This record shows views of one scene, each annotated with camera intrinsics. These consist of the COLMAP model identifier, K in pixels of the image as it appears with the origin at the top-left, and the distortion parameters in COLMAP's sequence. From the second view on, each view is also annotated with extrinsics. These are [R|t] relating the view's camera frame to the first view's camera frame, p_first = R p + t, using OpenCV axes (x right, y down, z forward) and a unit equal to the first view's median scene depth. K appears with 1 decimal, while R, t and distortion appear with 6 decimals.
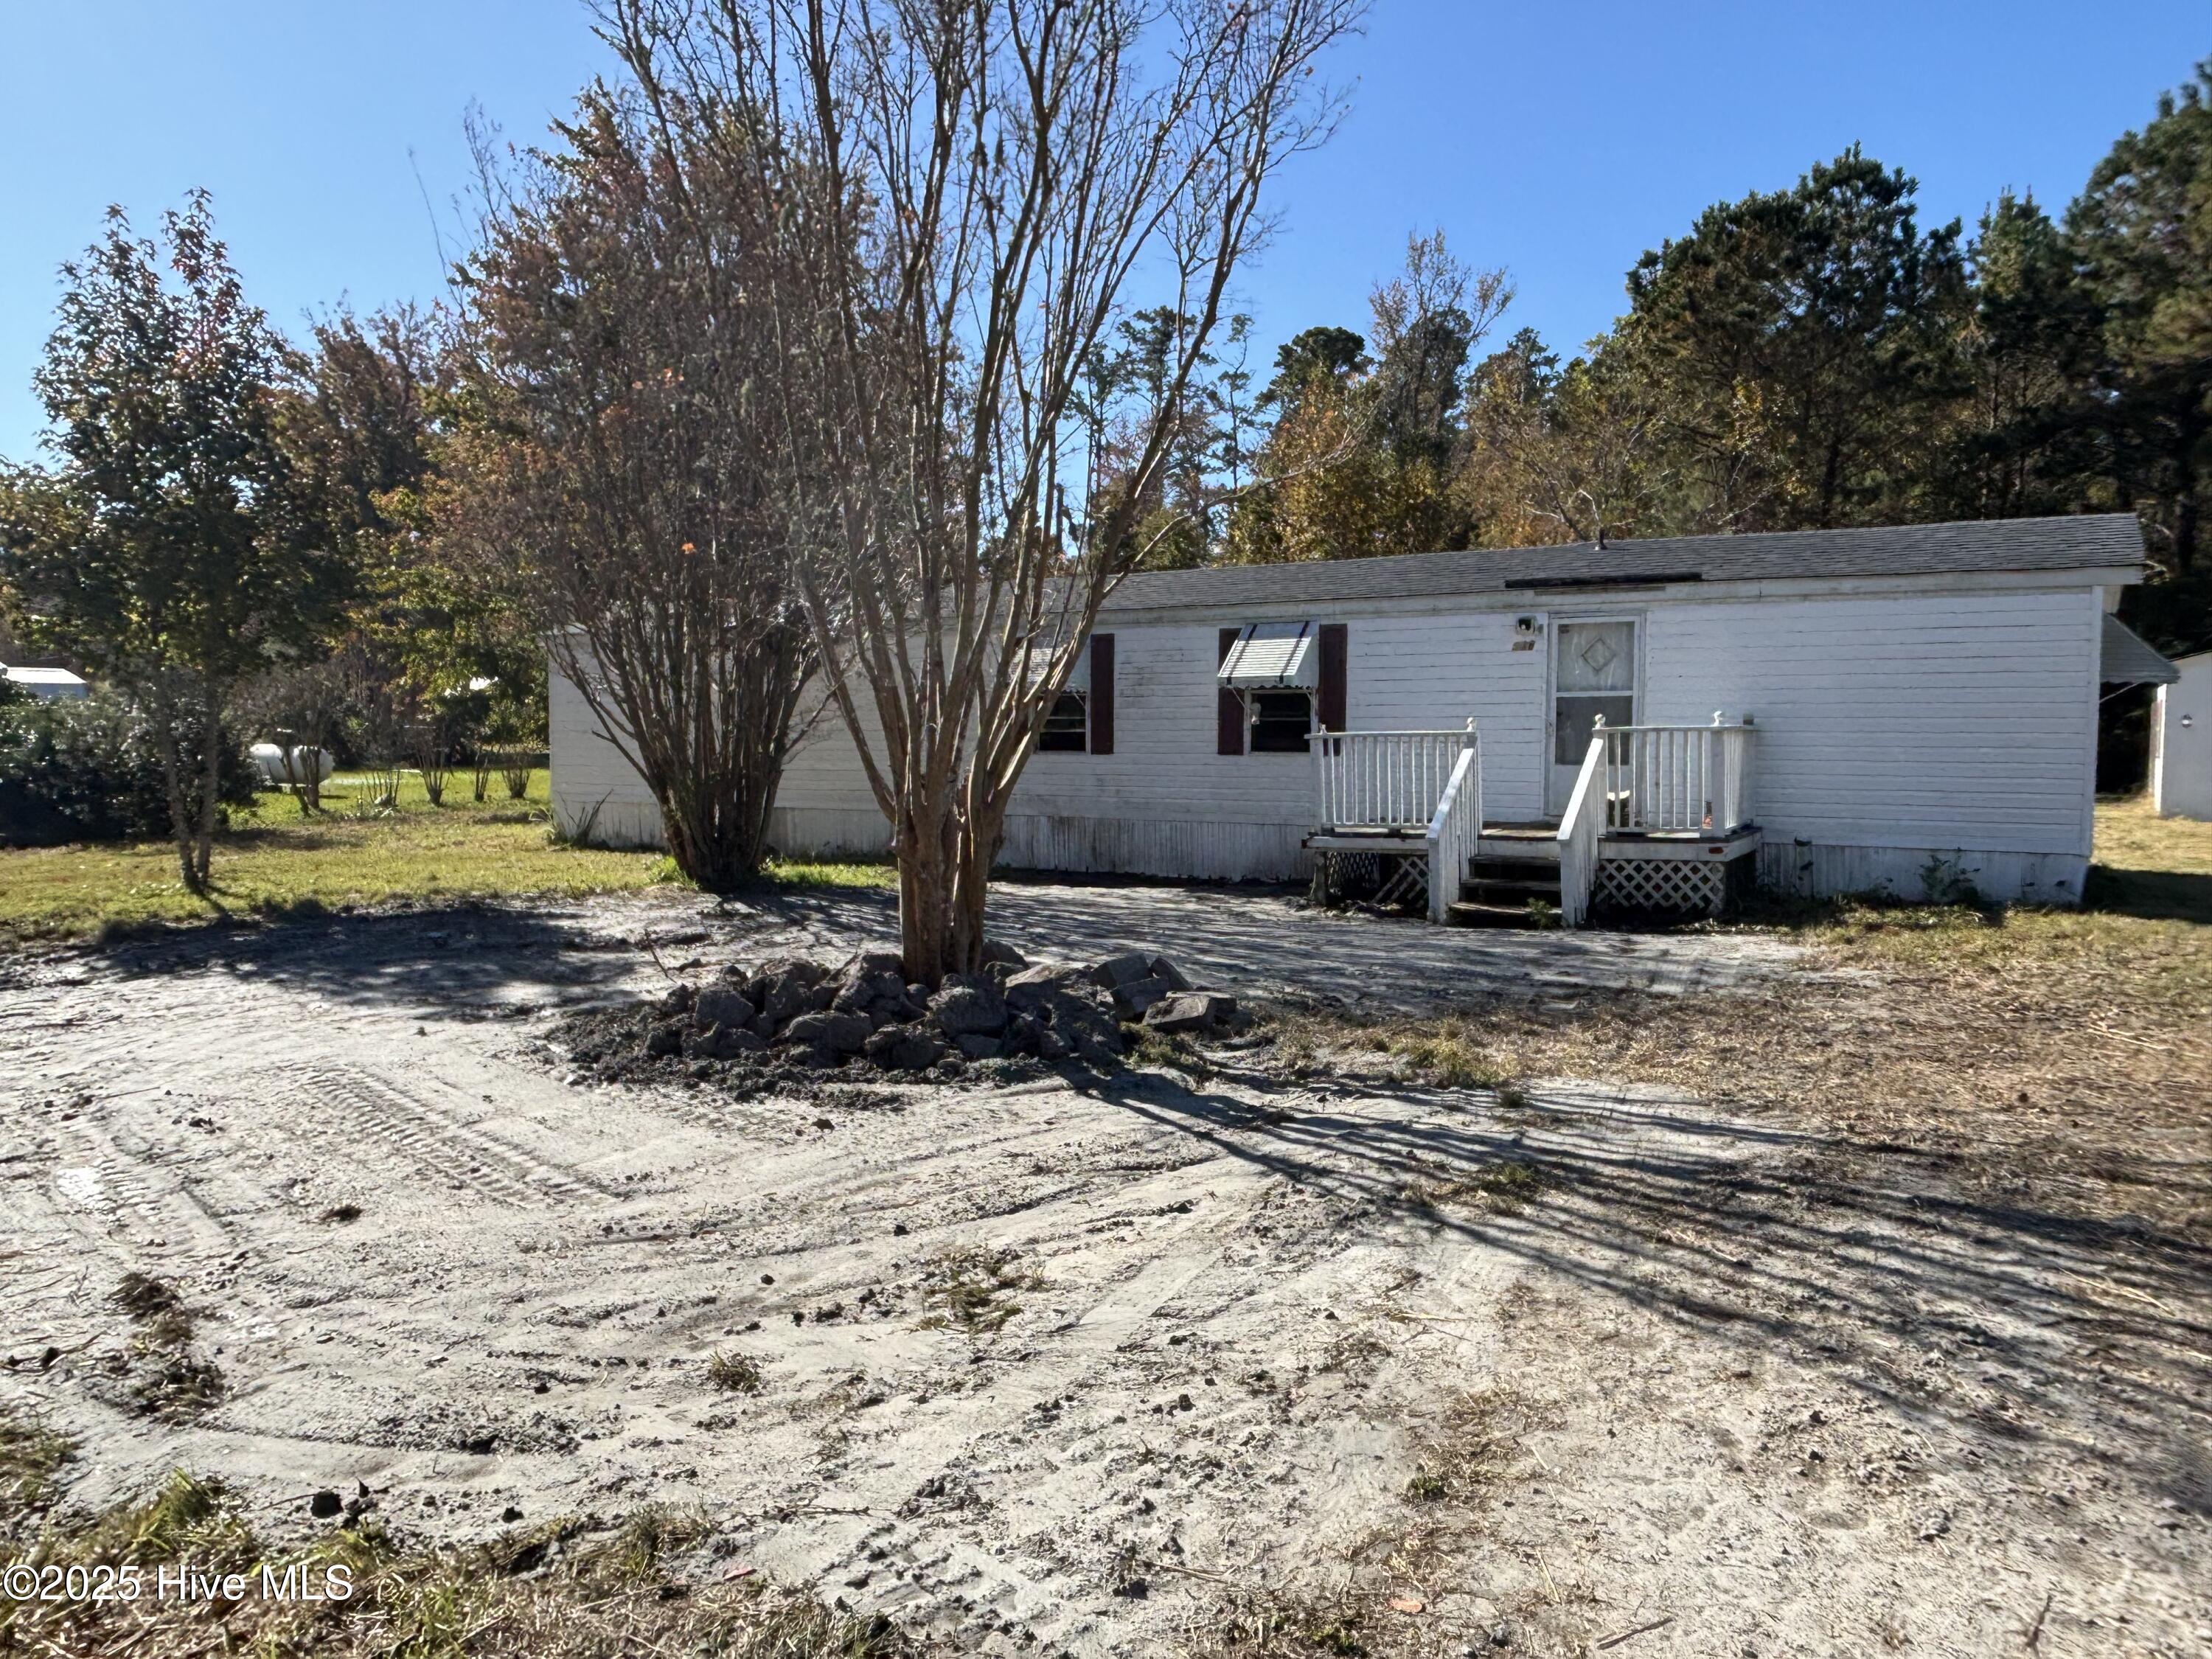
lens RADIAL K [[1578.3, 0, 1104.2], [0, 1578.3, 817.4], [0, 0, 1]] dist [0.097908, -0.139559]
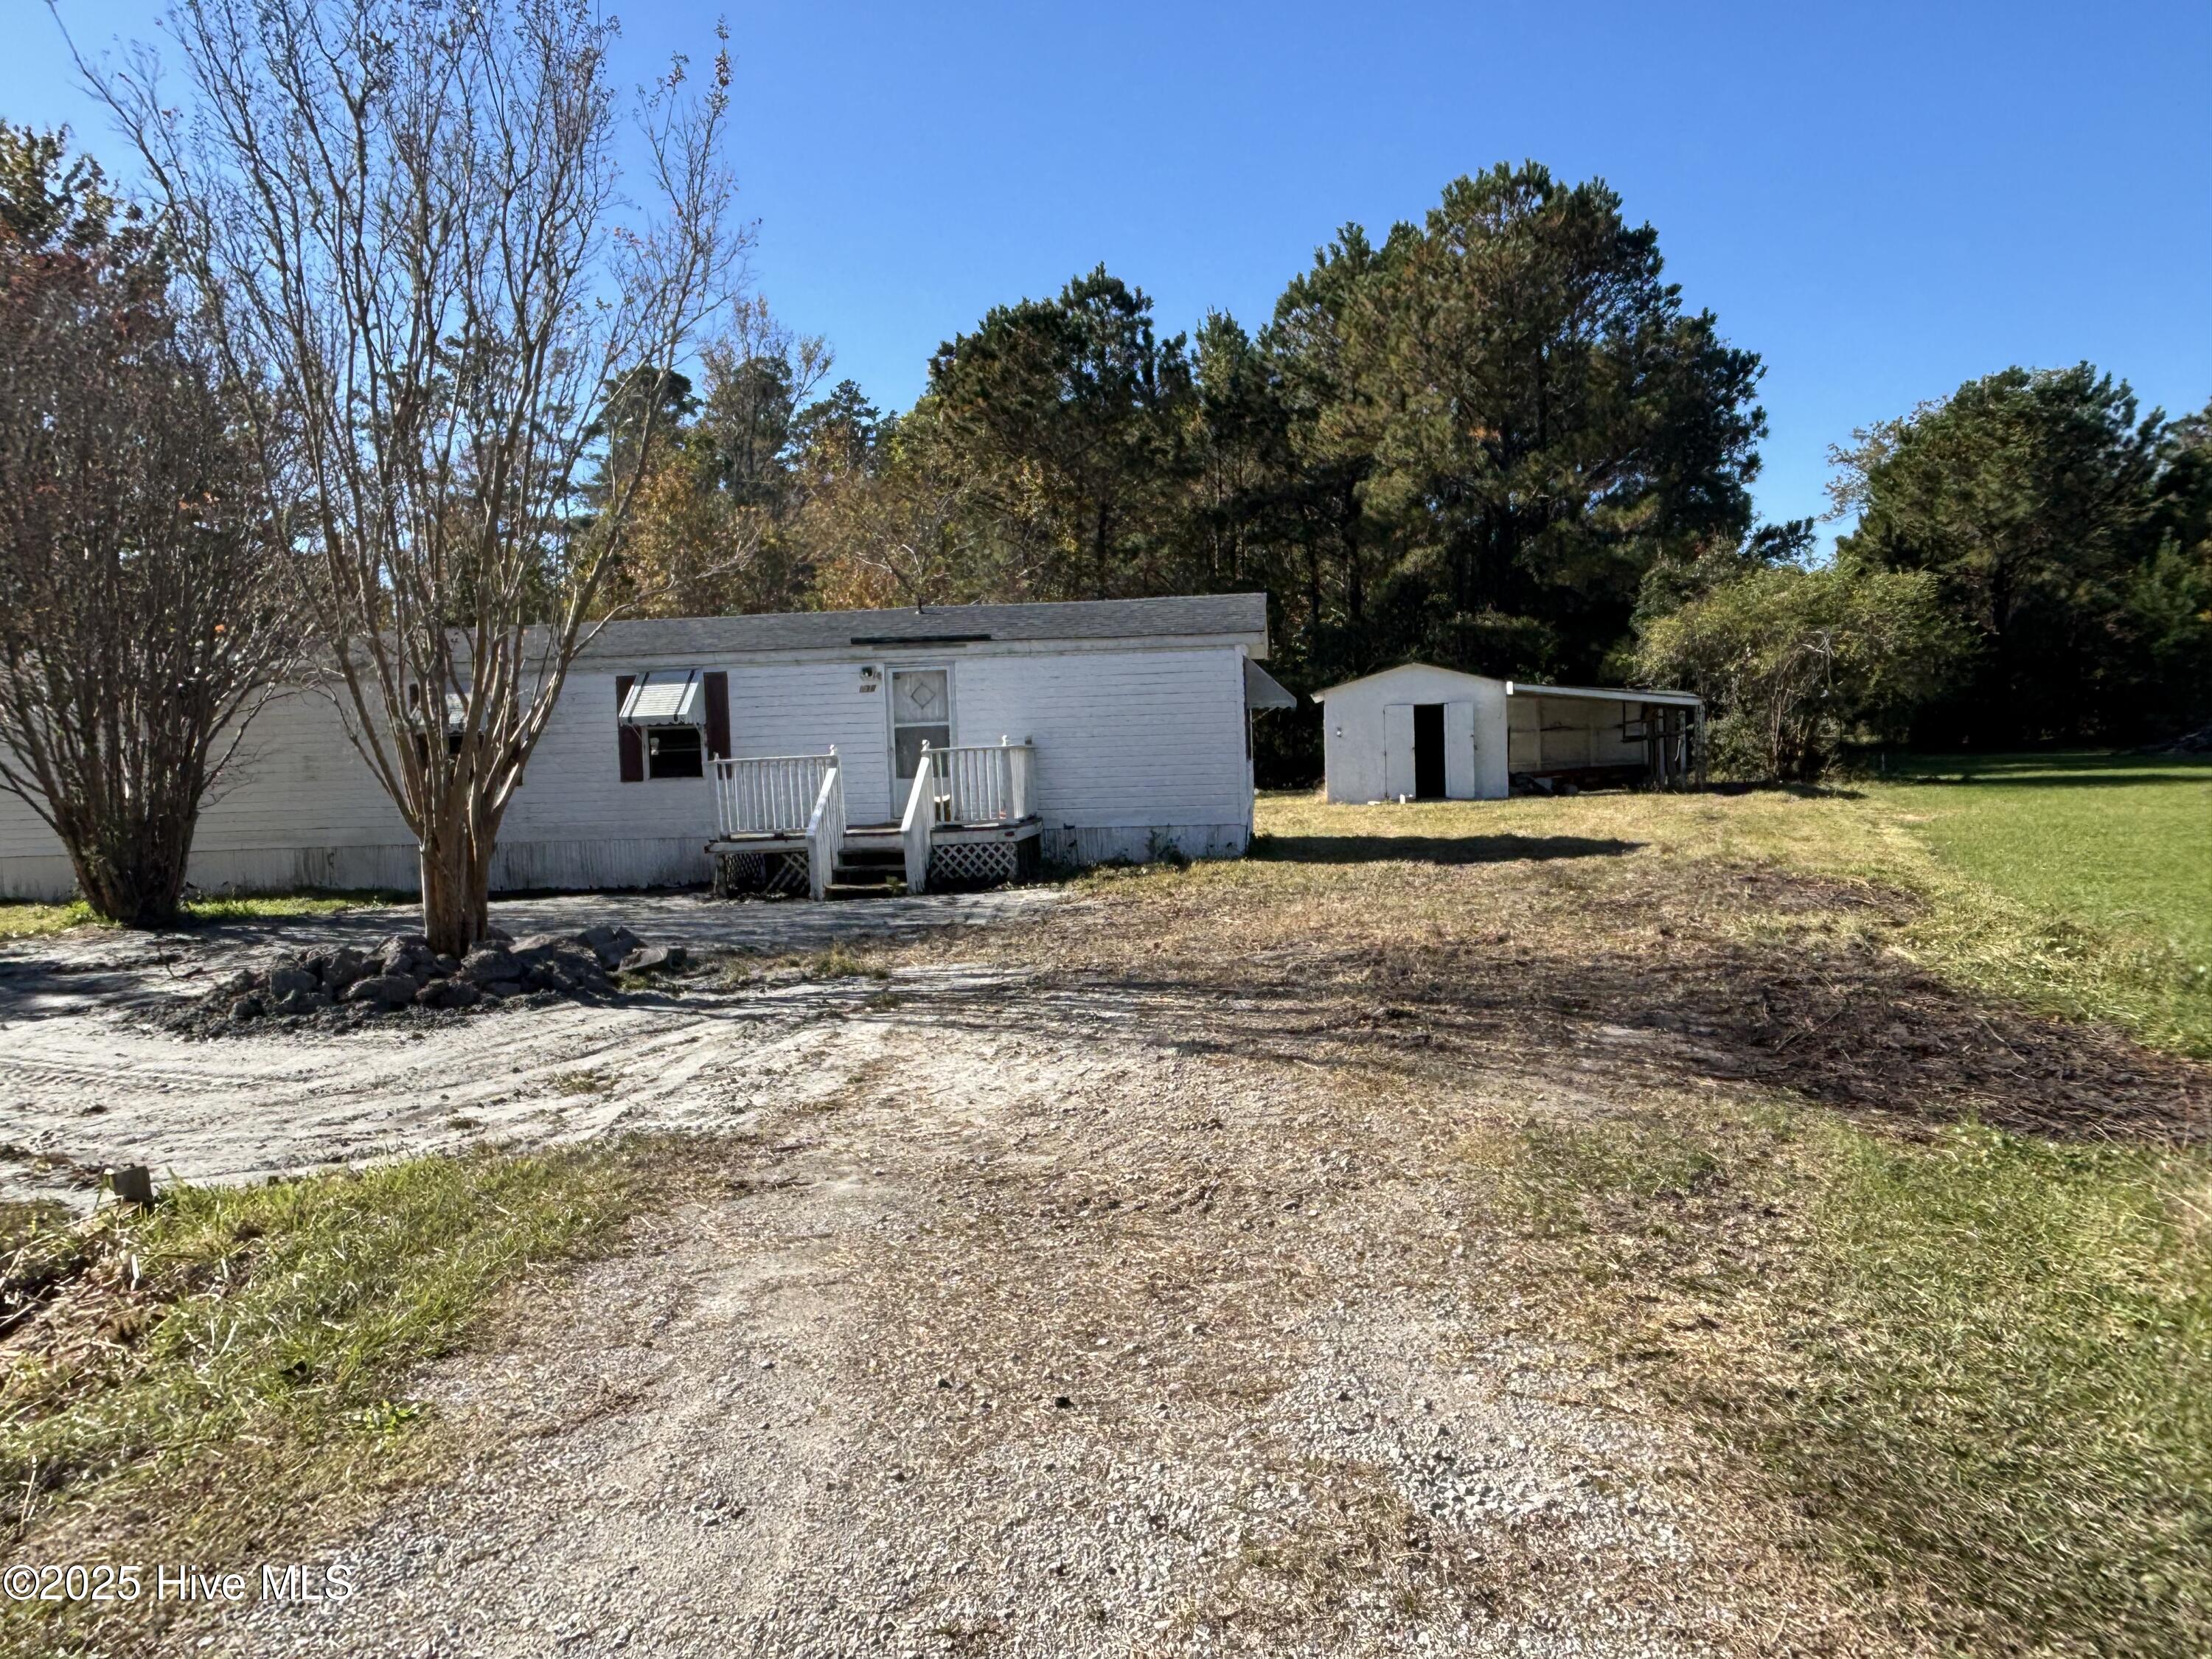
lens RADIAL K [[1578.3, 0, 1104.2], [0, 1578.3, 817.4], [0, 0, 1]] dist [0.097908, -0.139559]
pose [[0.917902, -0.050727, 0.393550, -0.076067], [0.058110, 0.998287, -0.006860, 0.017988], [-0.392528, 0.029166, 0.919278, -0.272345]]
